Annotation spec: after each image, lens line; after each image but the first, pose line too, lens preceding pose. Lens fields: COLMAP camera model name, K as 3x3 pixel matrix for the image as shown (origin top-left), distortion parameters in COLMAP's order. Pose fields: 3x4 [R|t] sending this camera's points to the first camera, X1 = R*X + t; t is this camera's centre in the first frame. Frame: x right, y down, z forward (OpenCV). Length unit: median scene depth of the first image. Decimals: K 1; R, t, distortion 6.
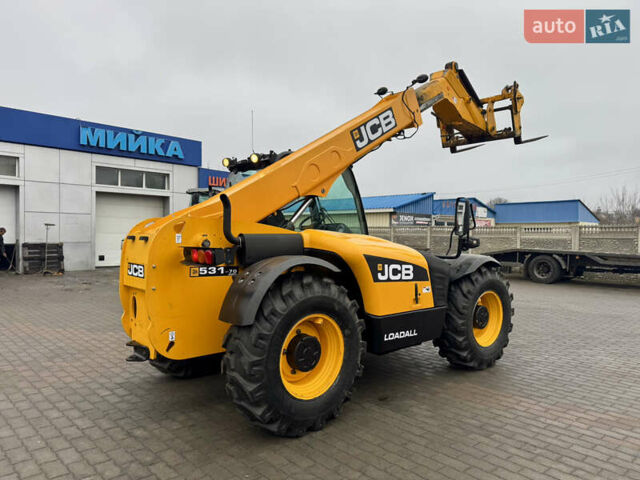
lens RADIAL K [[452.8, 0, 316.1], [0, 452.8, 248.4], [0, 0, 1]] dist [0.079136, -0.102539]
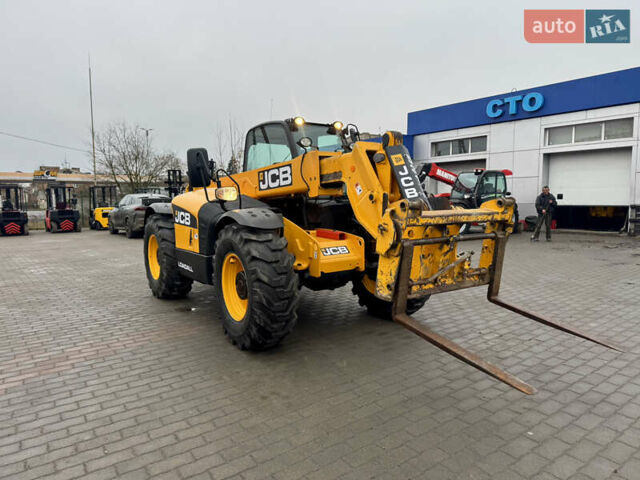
lens RADIAL K [[453.1, 0, 323.1], [0, 453.1, 241.1], [0, 0, 1]] dist [0.069843, -0.092238]
pose [[-0.109464, 0.077299, -0.990981, 1.219728], [-0.021270, 0.996561, 0.080083, 0.004075], [0.993763, 0.029844, -0.107444, 1.307006]]
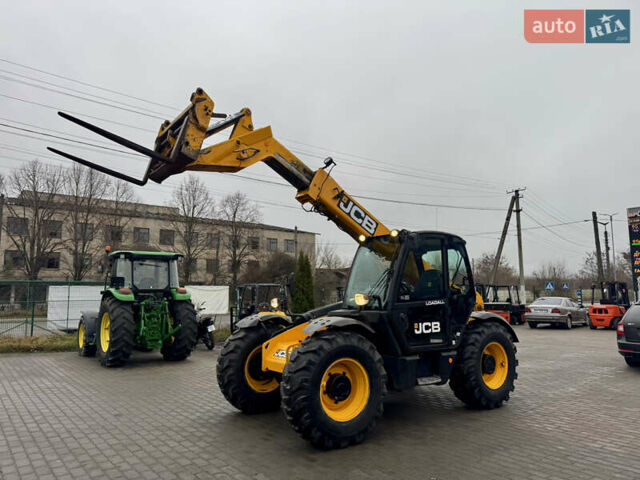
lens RADIAL K [[437.8, 0, 320.0], [0, 437.8, 240.0], [0, 0, 1]] dist [0.075425, -0.088657]
pose [[-0.995124, 0.005101, 0.098502, 0.063267], [-0.004531, 0.995243, -0.097318, -0.080918], [-0.098530, -0.097289, -0.990367, 2.362146]]
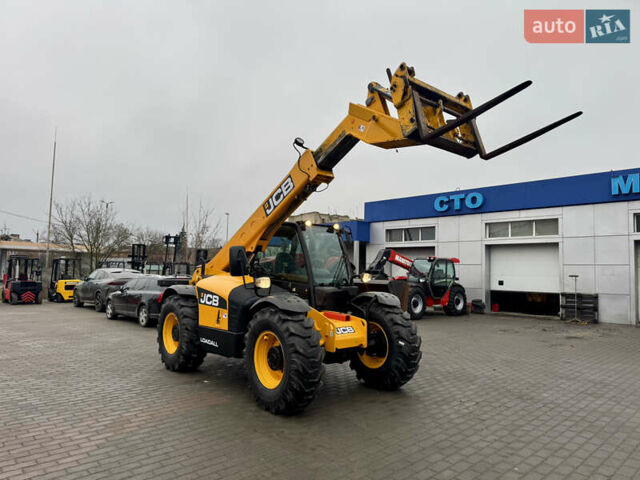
lens RADIAL K [[453.1, 0, 317.6], [0, 453.1, 242.7], [0, 0, 1]] dist [0.085726, -0.109831]
pose [[0.001201, -0.083647, -0.996495, 1.469015], [-0.051087, 0.995189, -0.083599, -0.024655], [0.998694, 0.051008, -0.003078, 1.150832]]
